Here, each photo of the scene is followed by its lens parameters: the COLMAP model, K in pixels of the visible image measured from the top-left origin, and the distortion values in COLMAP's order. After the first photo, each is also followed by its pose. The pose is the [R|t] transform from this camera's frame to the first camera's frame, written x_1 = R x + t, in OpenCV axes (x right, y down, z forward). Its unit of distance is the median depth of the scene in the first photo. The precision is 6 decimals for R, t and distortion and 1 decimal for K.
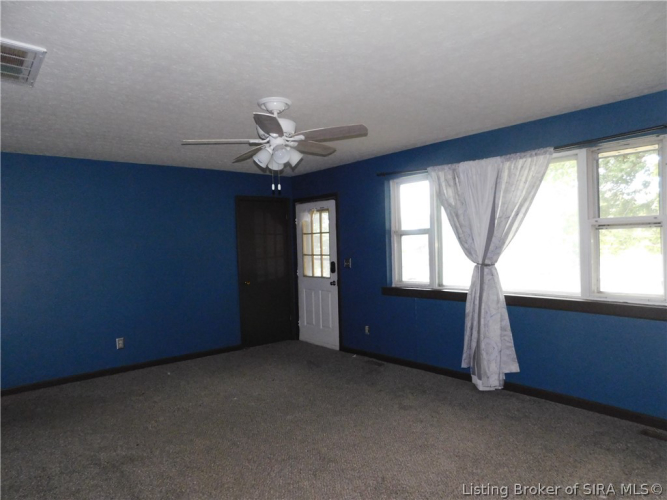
lens RADIAL K [[441.6, 0, 333.5], [0, 441.6, 250.0], [0, 0, 1]] dist [-0.054155, 0.044657]
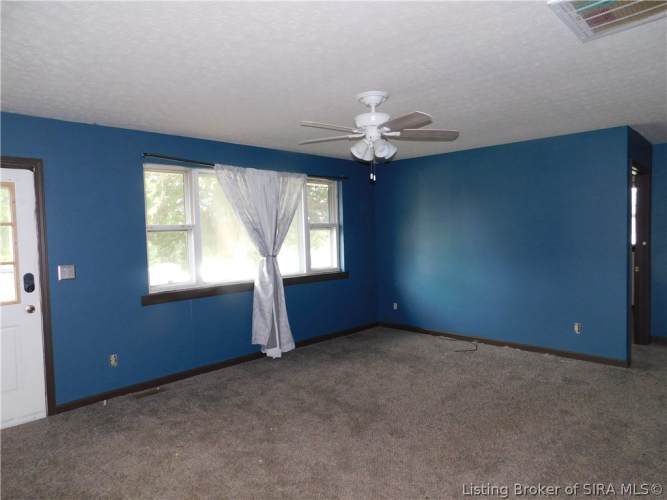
lens RADIAL K [[441.6, 0, 333.5], [0, 441.6, 250.0], [0, 0, 1]] dist [-0.054155, 0.044657]
pose [[-0.084915, -0.009541, 0.996343, -0.888292], [0.043969, 0.998944, 0.013313, 0.006800], [-0.995418, 0.044938, -0.084406, 0.914215]]
